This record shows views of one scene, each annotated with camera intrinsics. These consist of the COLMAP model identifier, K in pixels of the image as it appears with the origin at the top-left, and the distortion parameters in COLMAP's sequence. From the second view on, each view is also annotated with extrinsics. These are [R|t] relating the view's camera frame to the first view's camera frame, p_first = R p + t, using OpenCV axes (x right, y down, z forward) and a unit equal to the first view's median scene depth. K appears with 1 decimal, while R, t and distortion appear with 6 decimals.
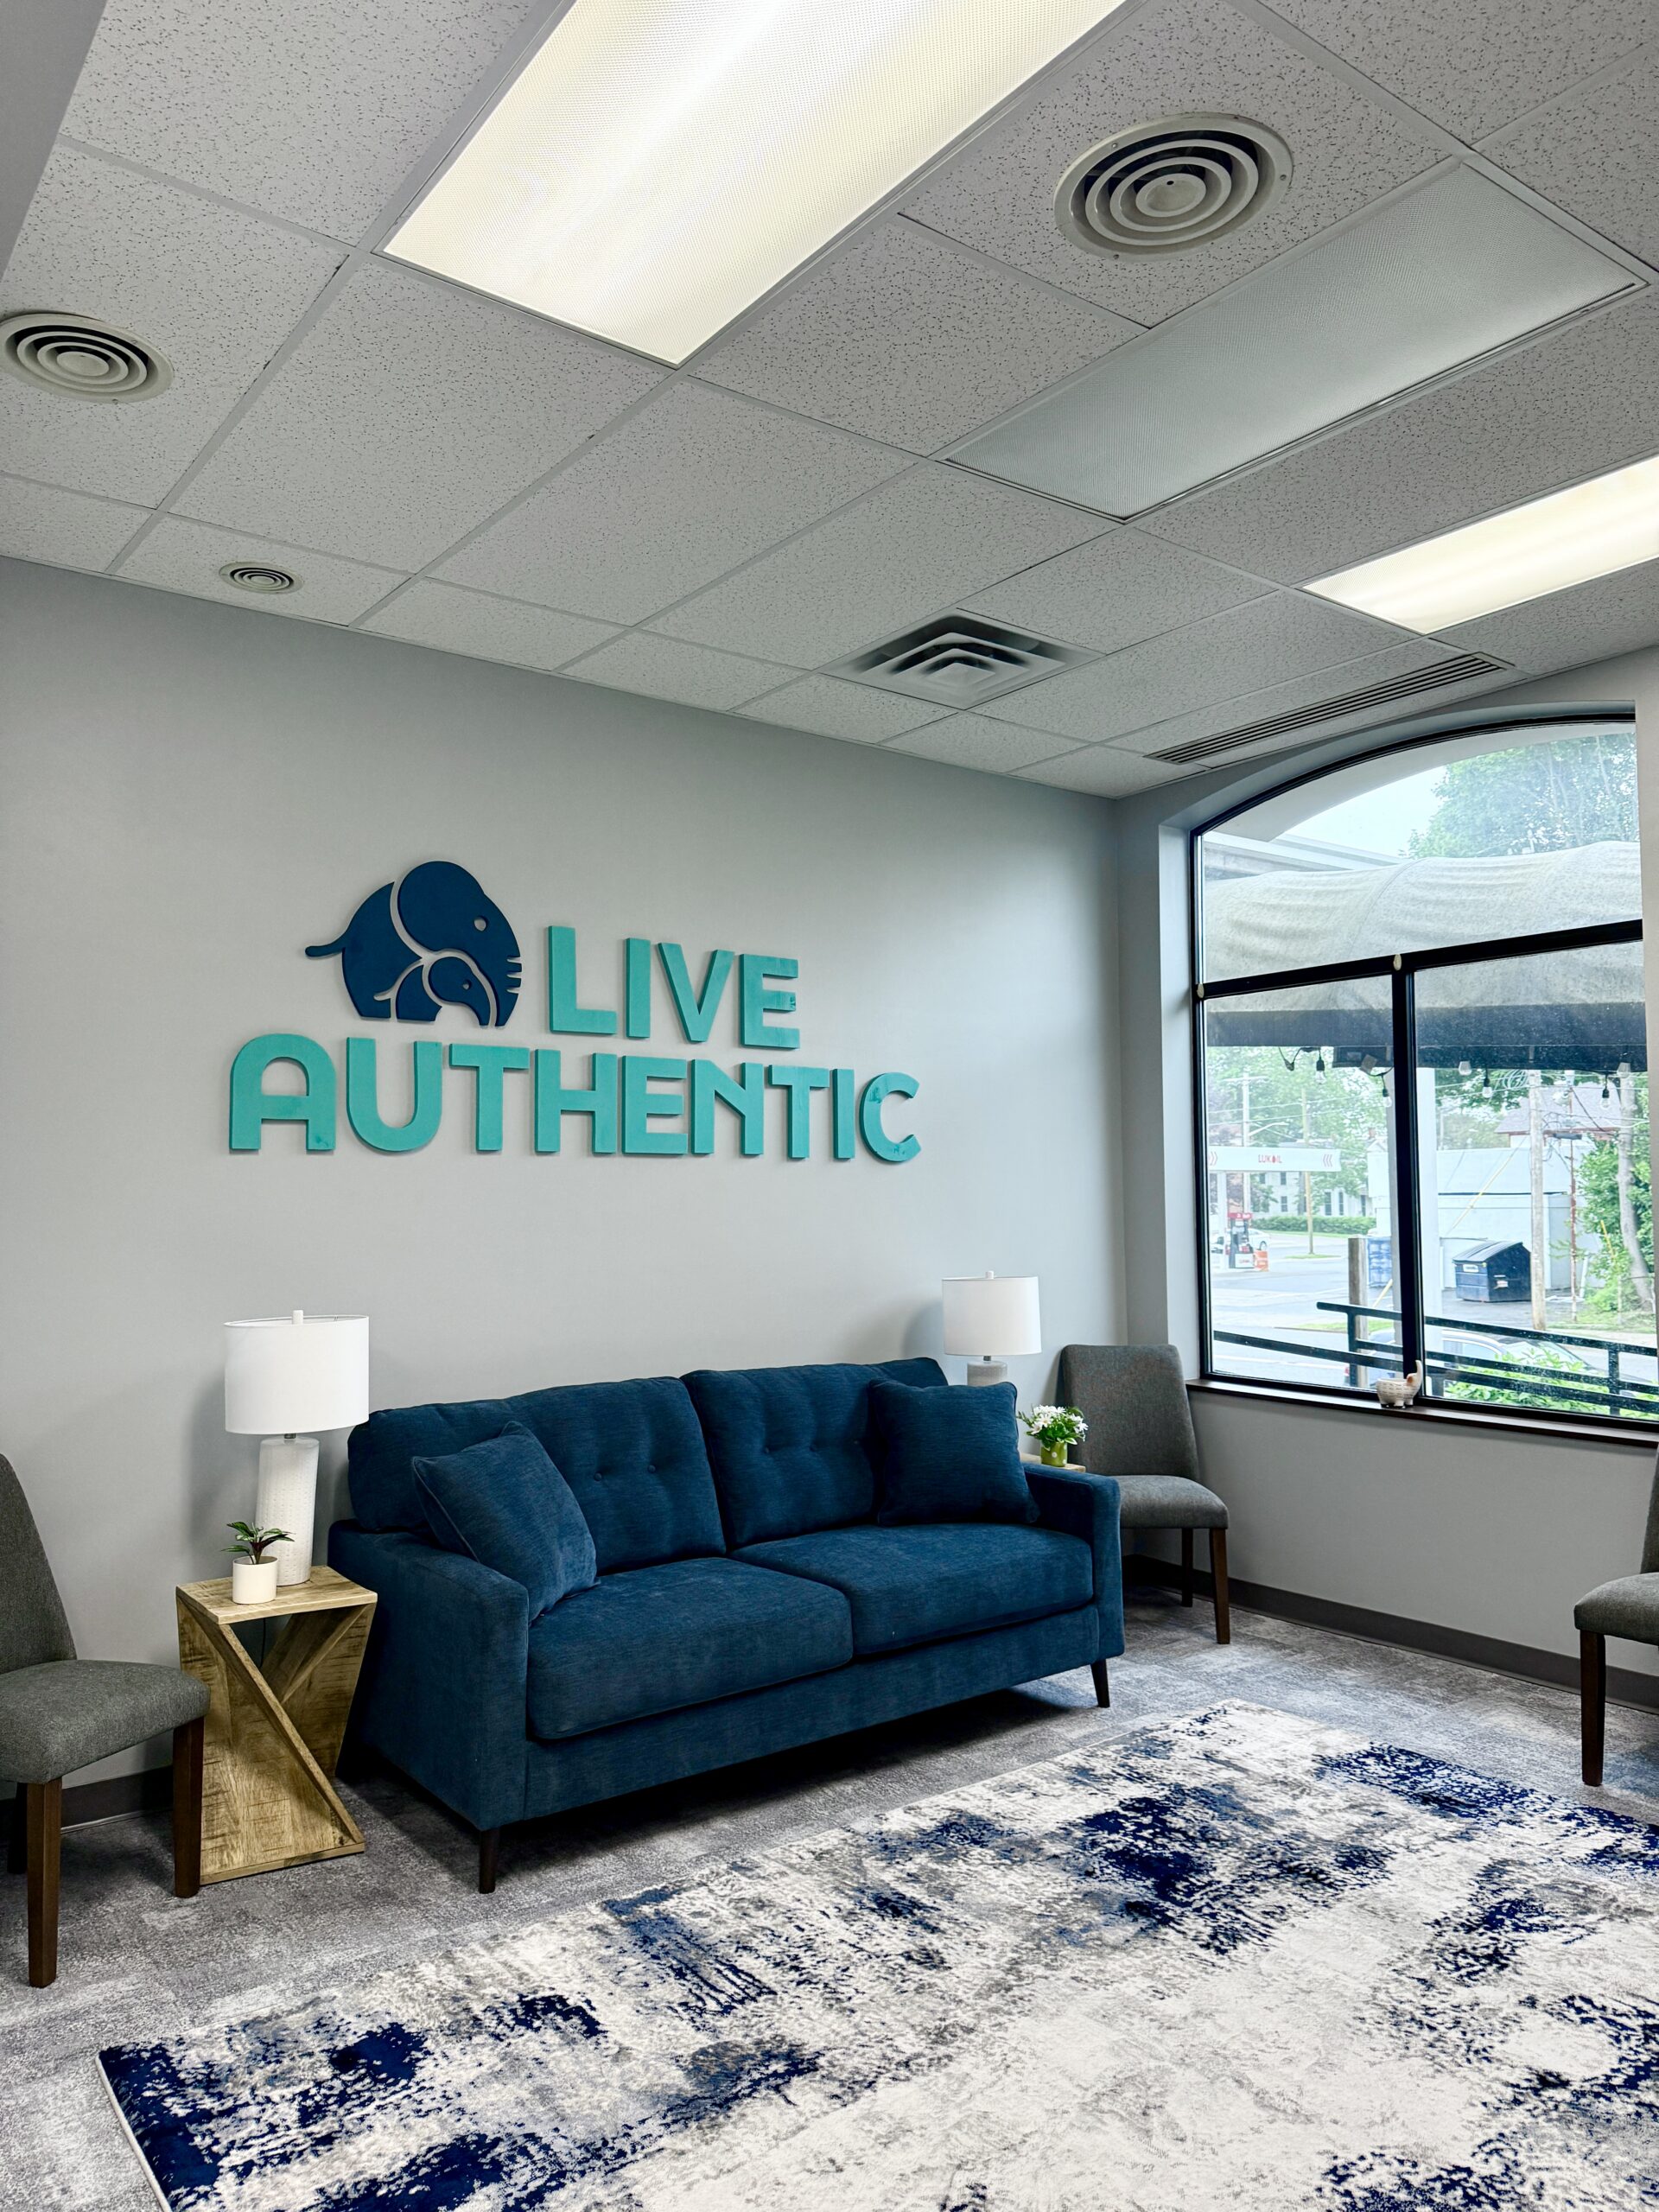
lens RADIAL K [[1576.8, 0, 829.5], [0, 1576.8, 1106.0], [0, 0, 1]] dist [0.004418, -0.000356]
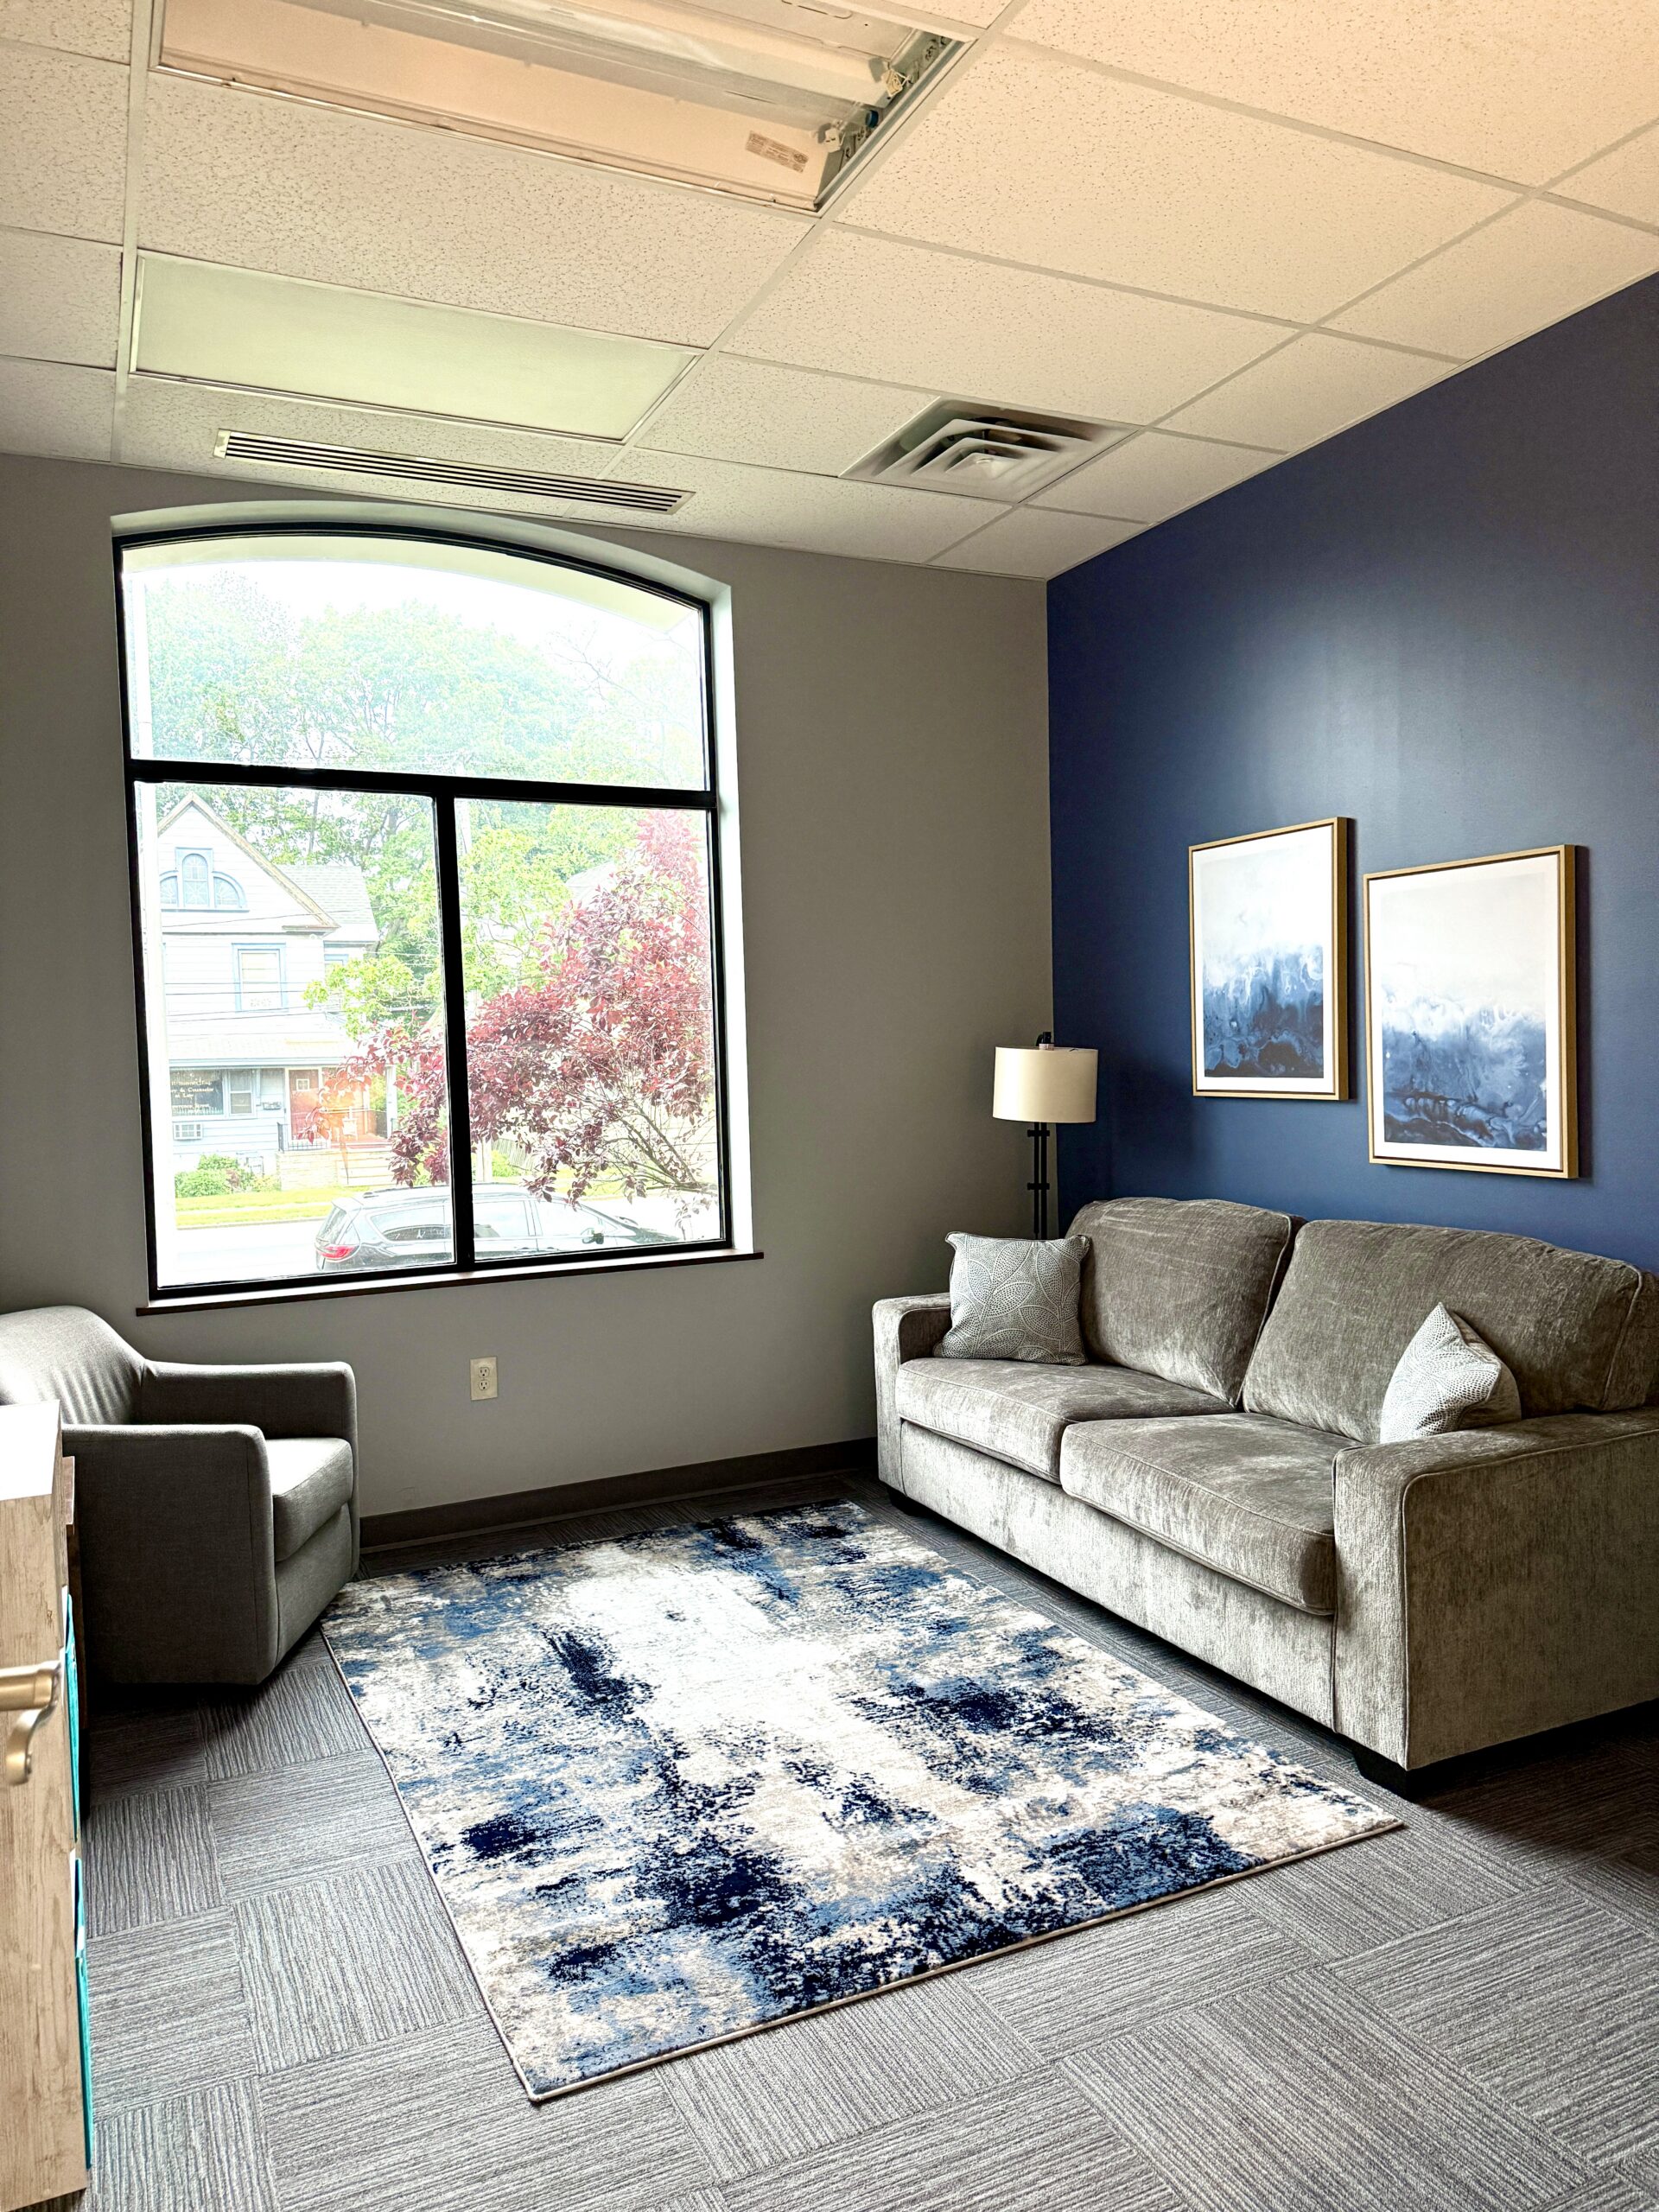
lens RADIAL K [[1576.8, 0, 829.5], [0, 1576.8, 1106.0], [0, 0, 1]] dist [0.004418, -0.000356]
pose [[-0.214541, 0.047047, -0.975581, 1.848339], [0.055573, 0.997809, 0.035898, -0.129709], [0.975133, -0.046514, -0.216686, 1.397779]]
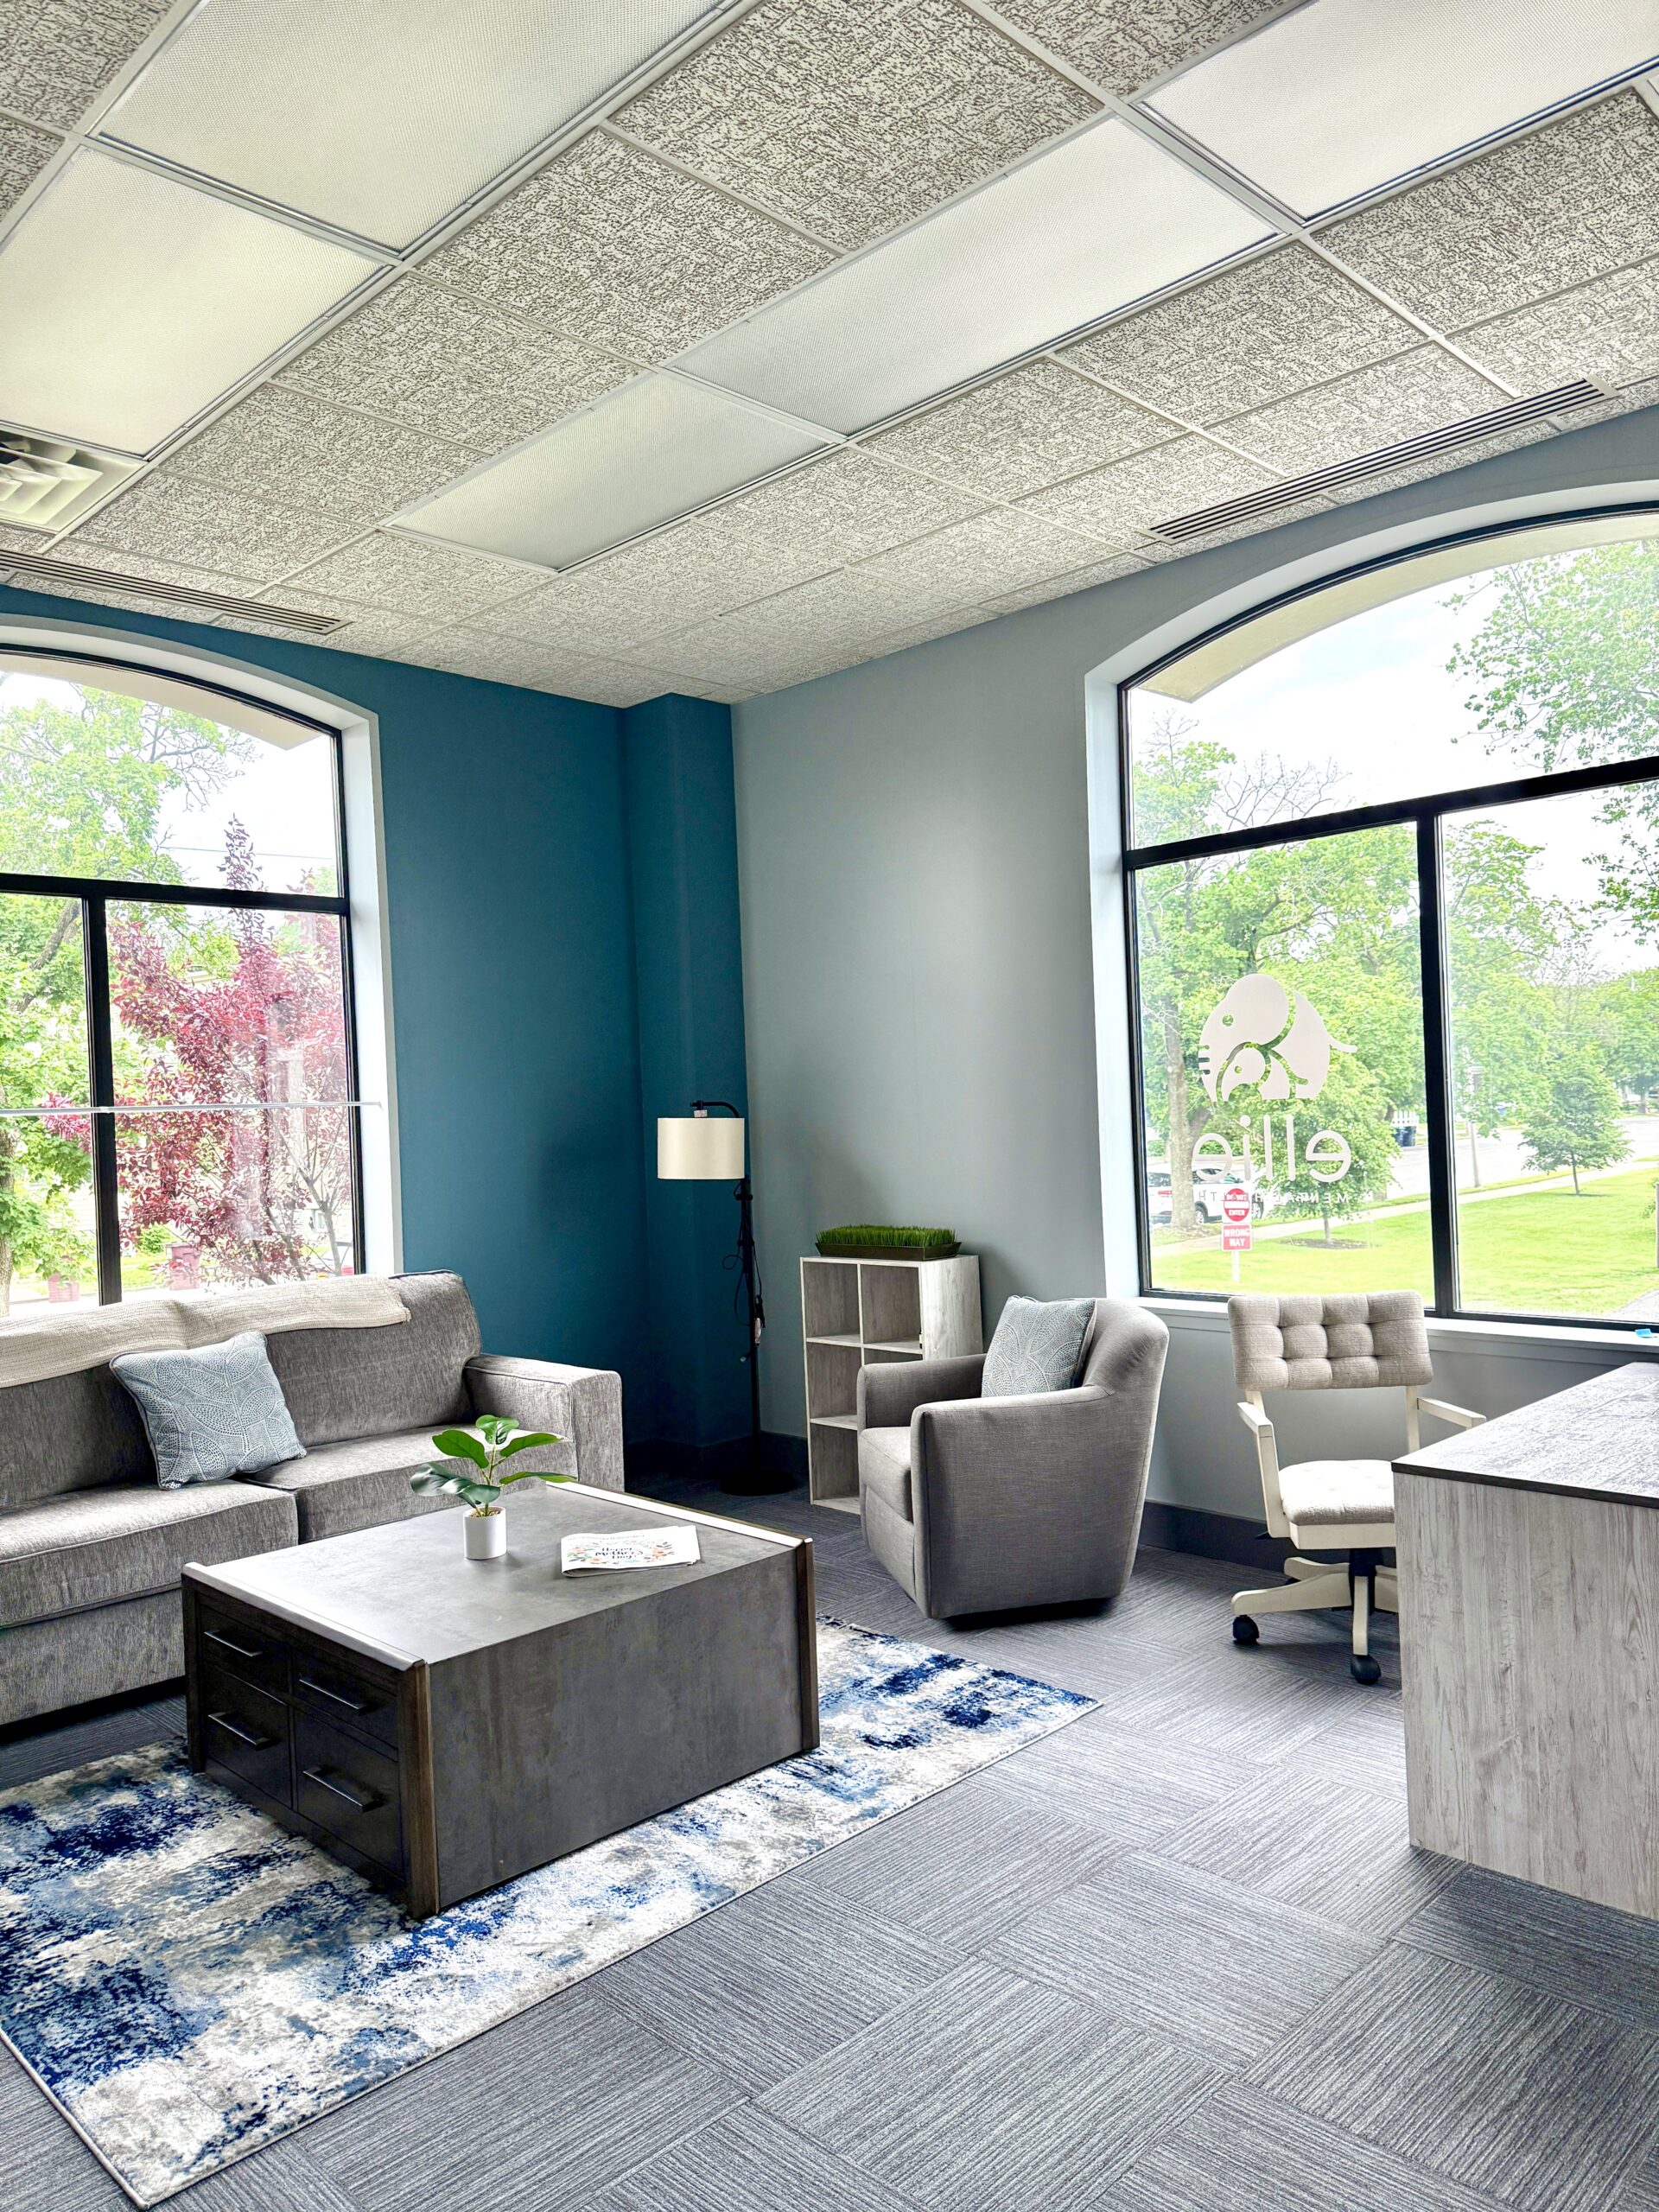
lens RADIAL K [[1576.8, 0, 829.5], [0, 1576.8, 1106.0], [0, 0, 1]] dist [0.004418, -0.000356]
pose [[-0.995624, 0.050300, -0.078761, 0.000009], [0.053951, 0.997532, -0.044930, -0.063007], [0.076307, -0.048983, -0.995880, 2.657228]]
